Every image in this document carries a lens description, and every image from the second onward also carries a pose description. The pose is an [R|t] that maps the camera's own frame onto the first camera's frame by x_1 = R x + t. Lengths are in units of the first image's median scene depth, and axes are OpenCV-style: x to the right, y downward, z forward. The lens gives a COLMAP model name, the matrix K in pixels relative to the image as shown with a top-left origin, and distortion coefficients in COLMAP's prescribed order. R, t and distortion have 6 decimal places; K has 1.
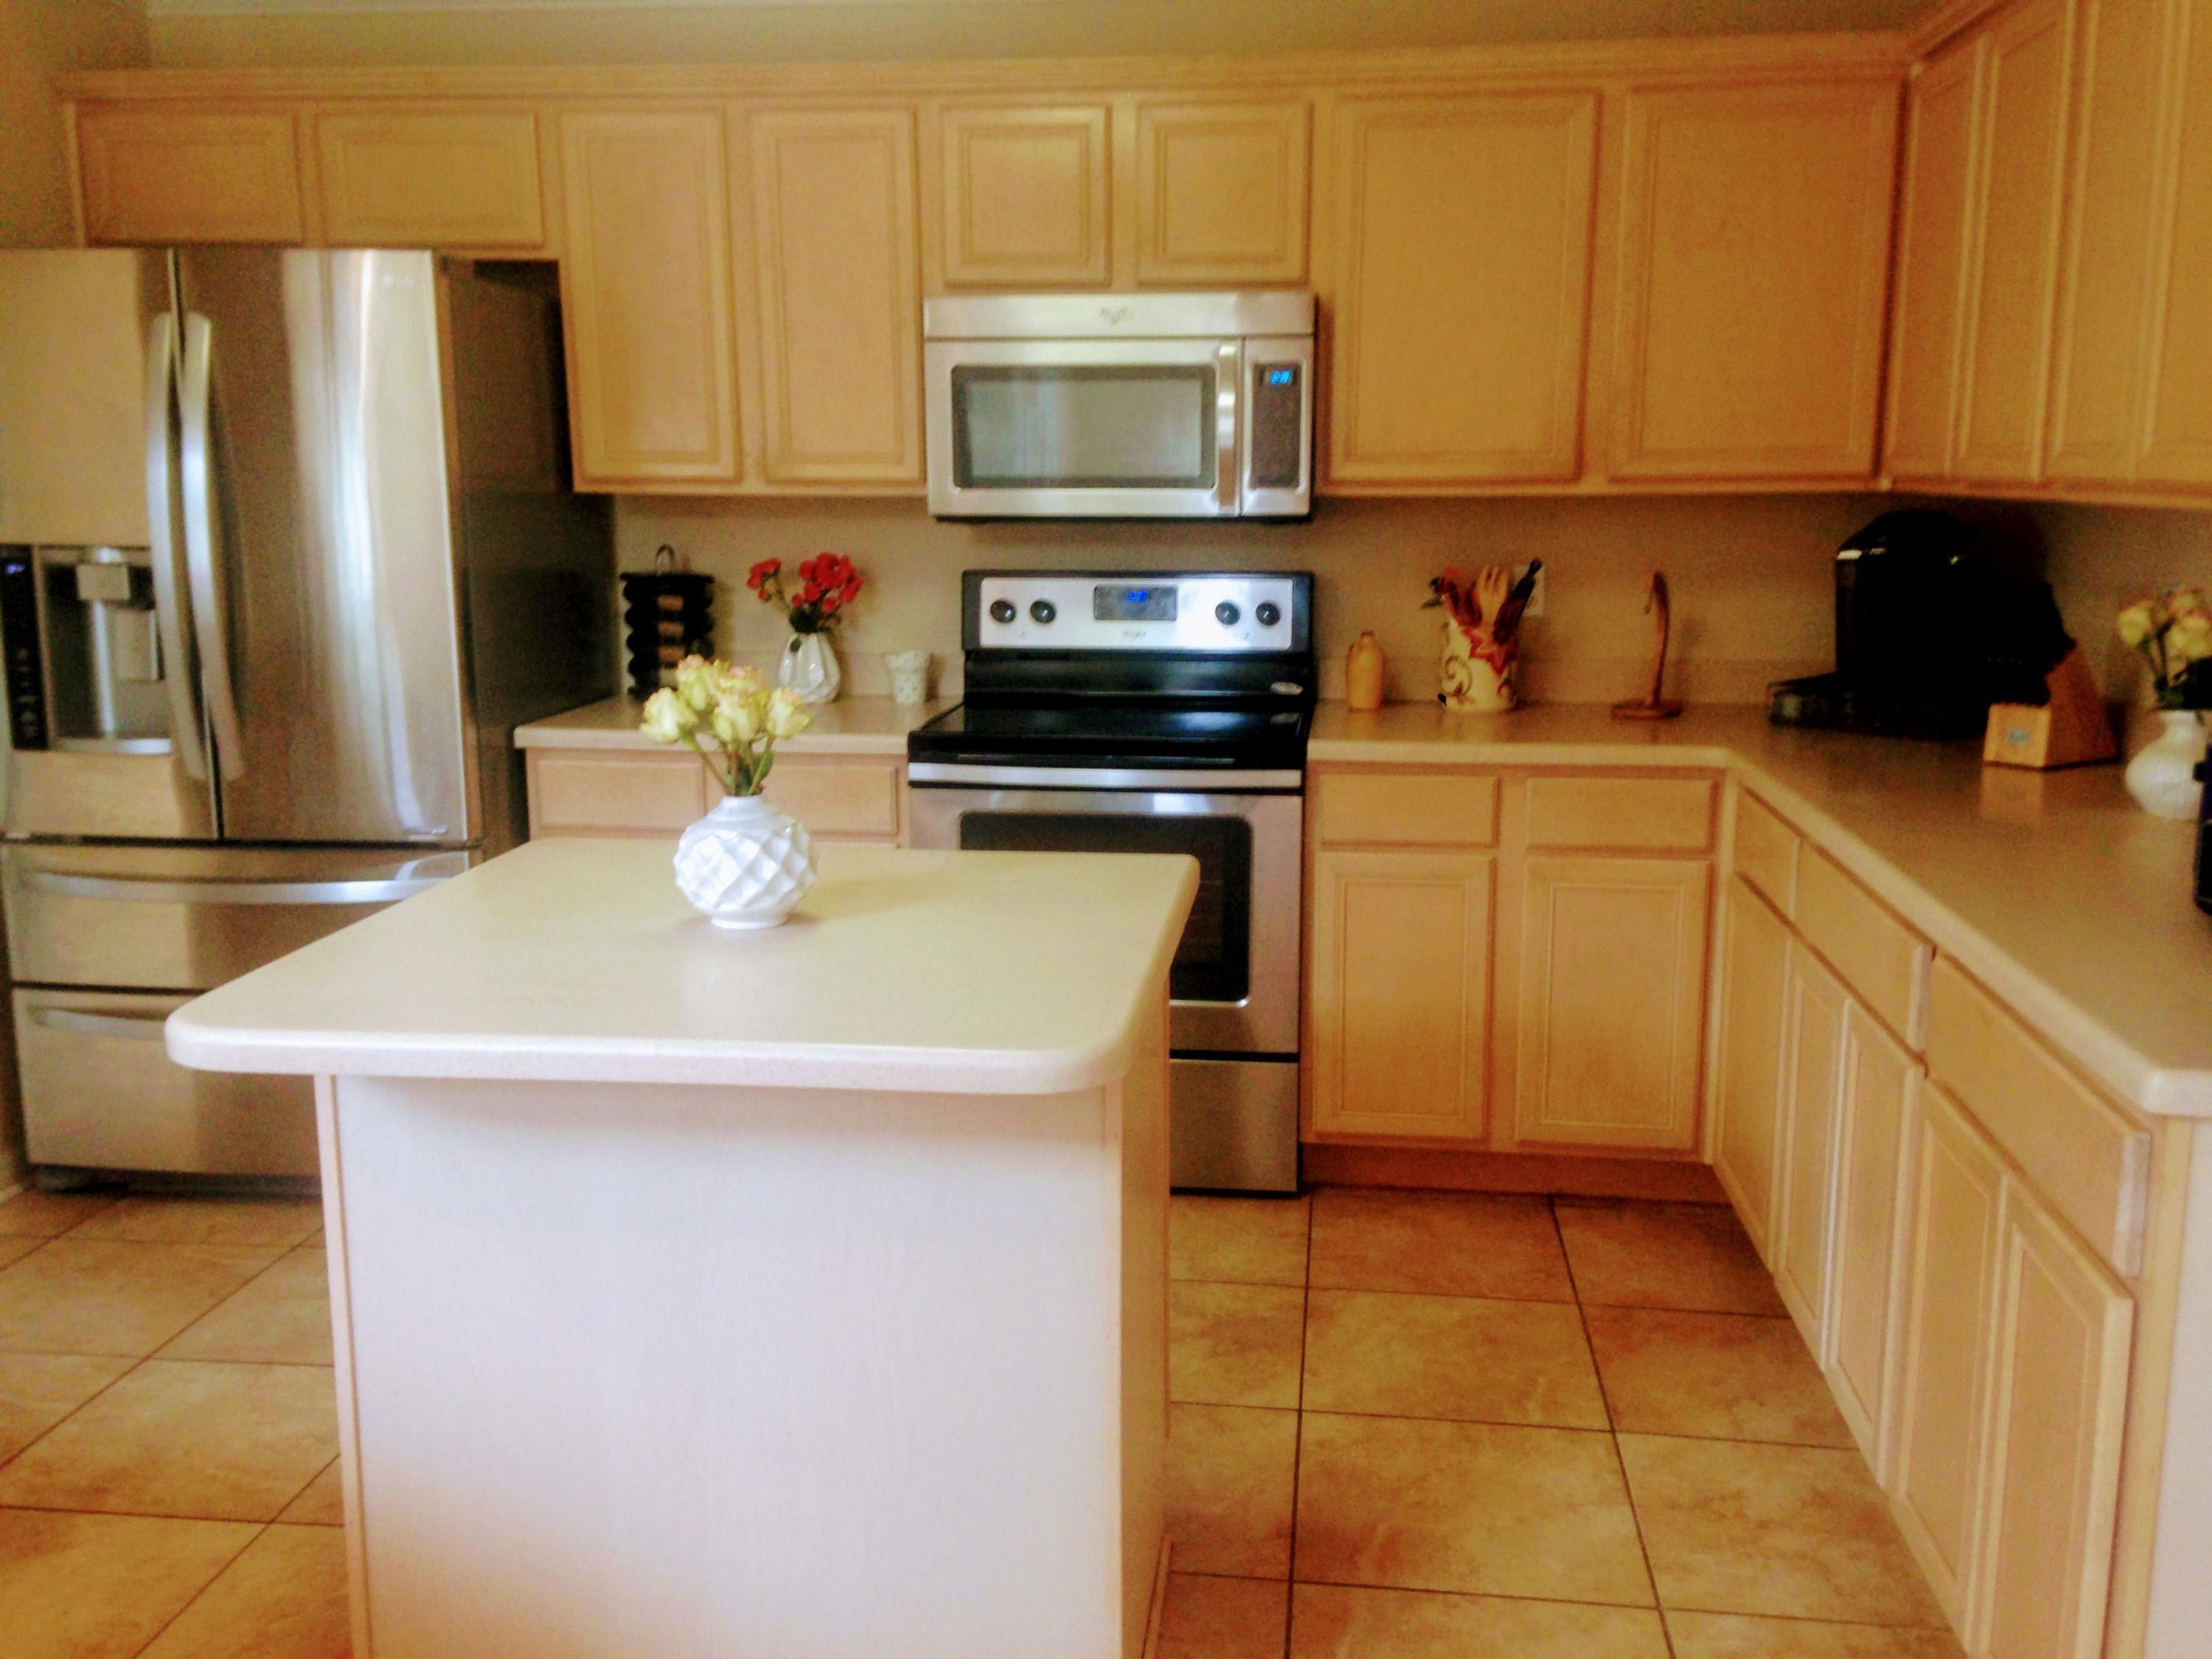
lens RADIAL K [[2014.7, 0, 1106.0], [0, 2014.7, 829.5], [0, 0, 1]] dist [0.167771, -0.250086]
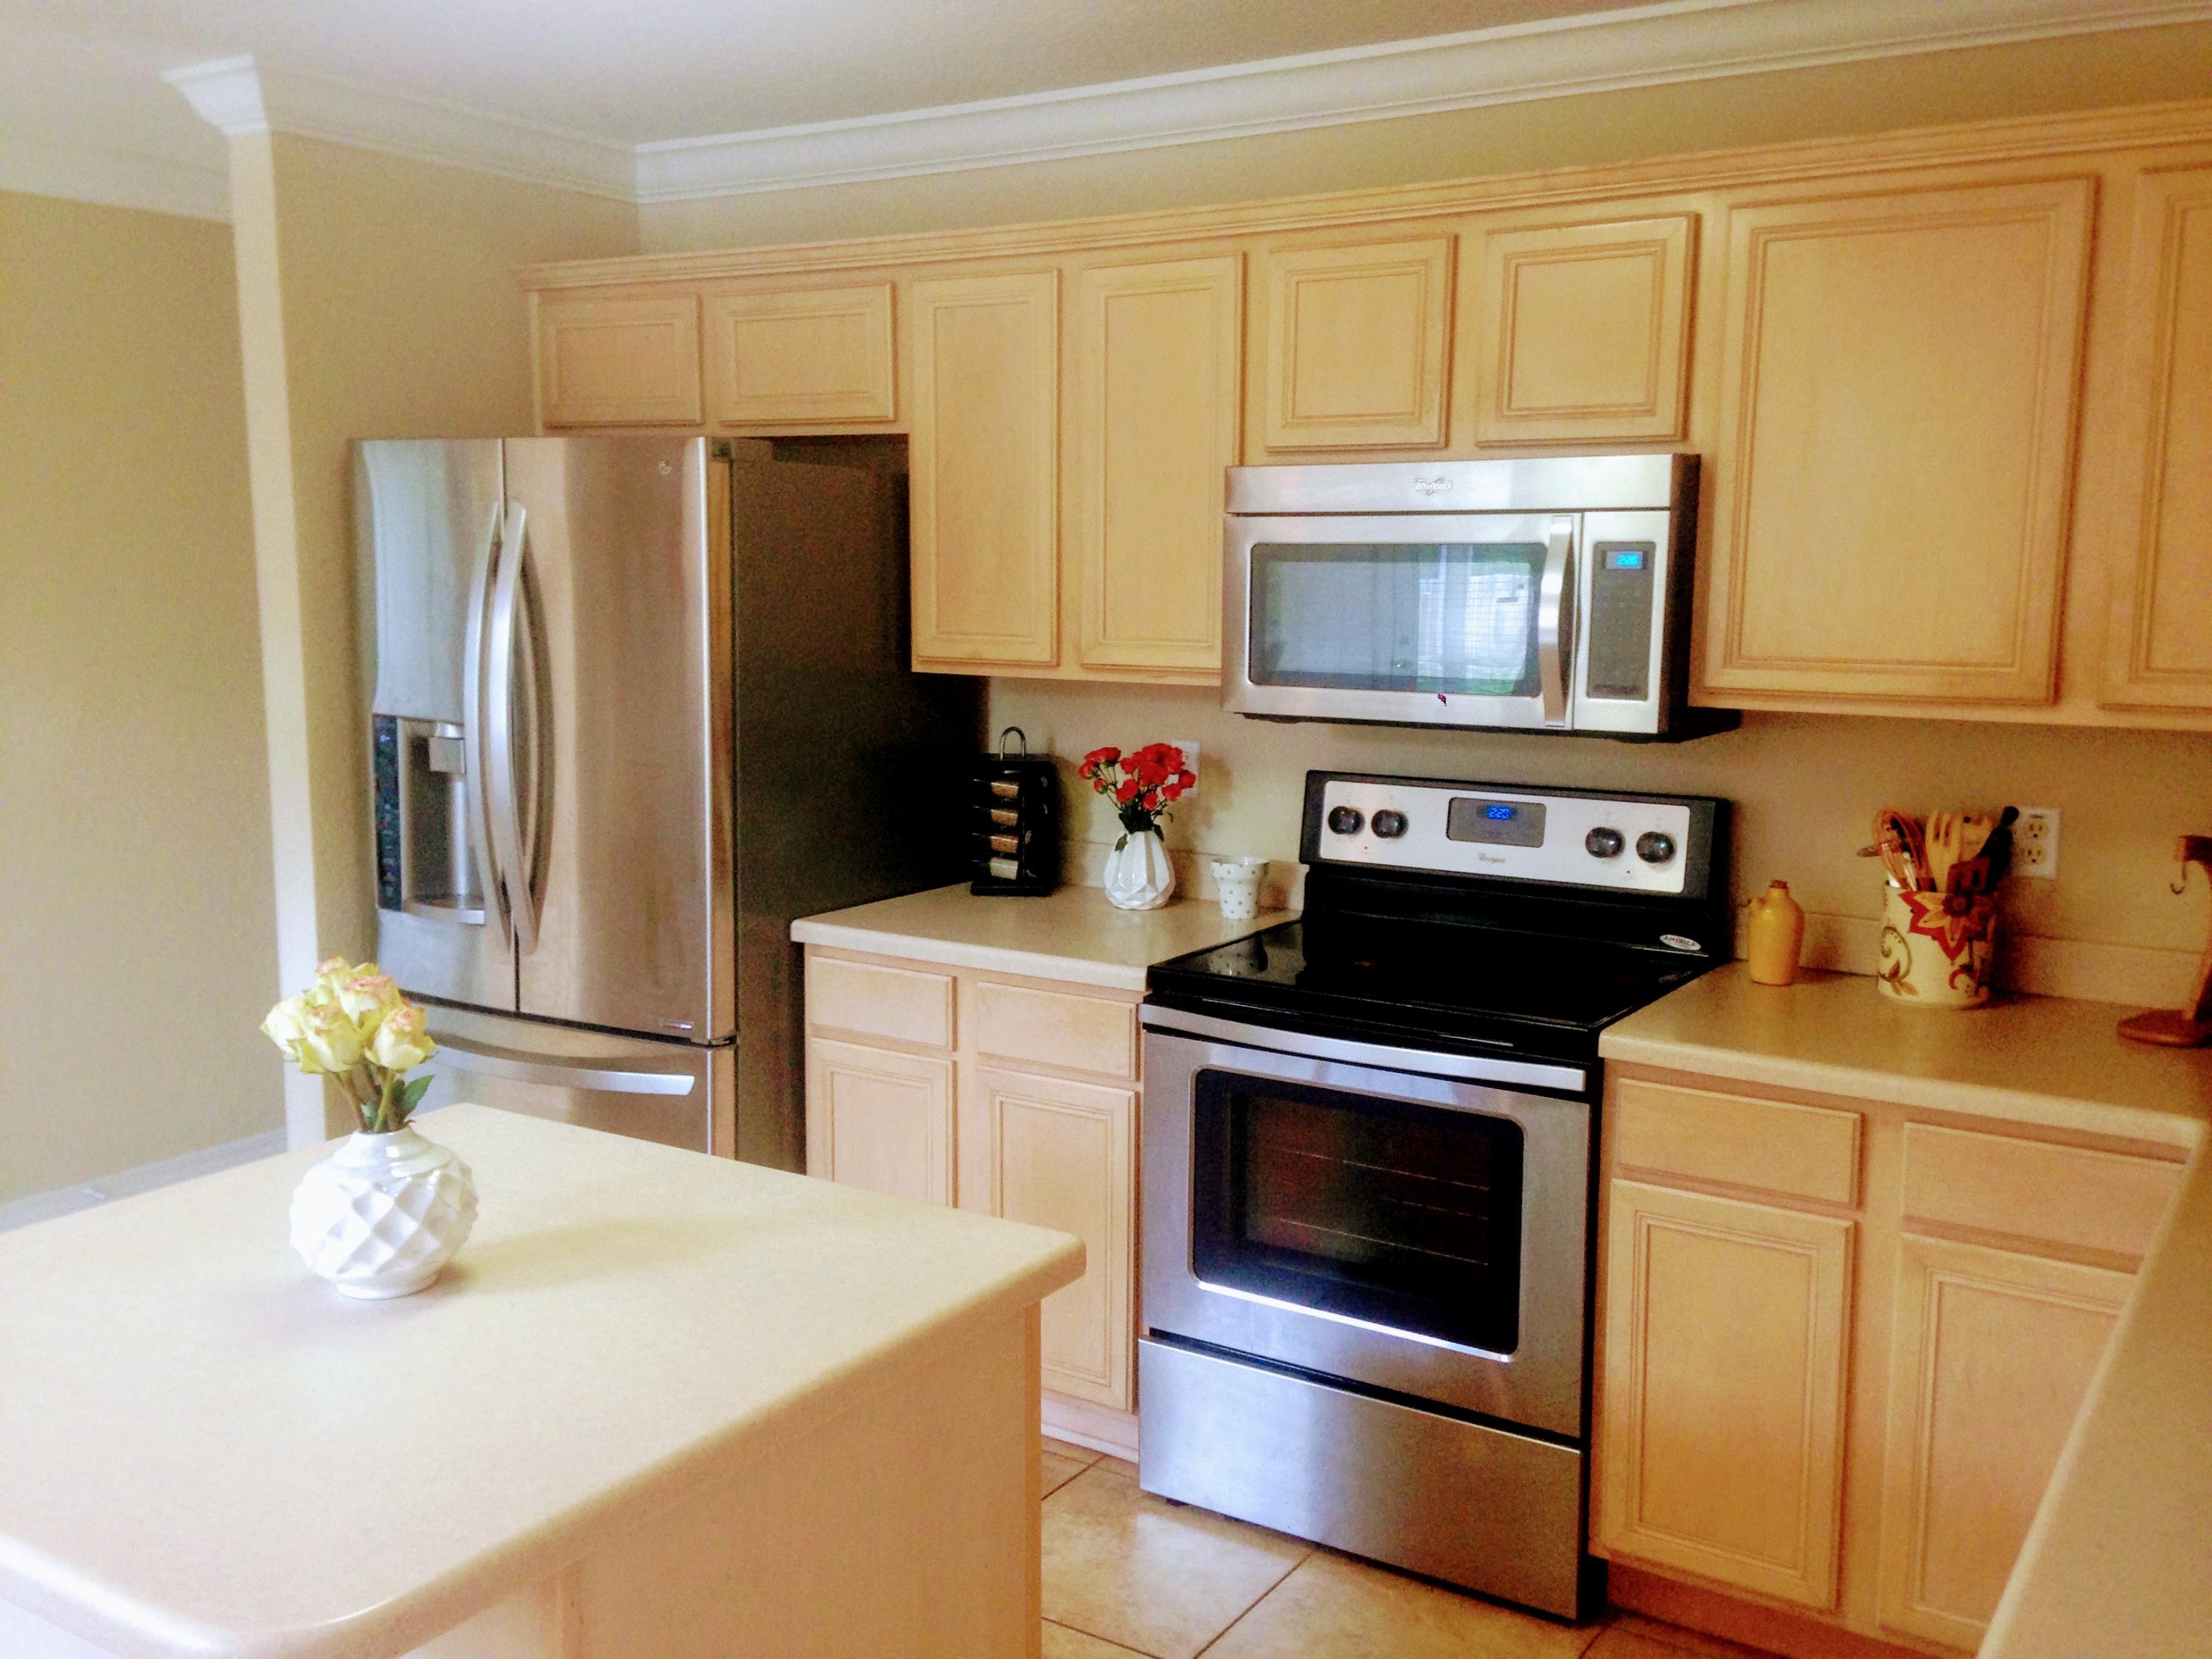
lens RADIAL K [[2014.7, 0, 1106.0], [0, 2014.7, 829.5], [0, 0, 1]] dist [0.167771, -0.250086]
pose [[0.899123, 0.066805, -0.432569, 0.243866], [-0.085538, 0.996046, -0.023971, -0.080800], [0.429257, 0.058554, 0.901282, 0.205291]]
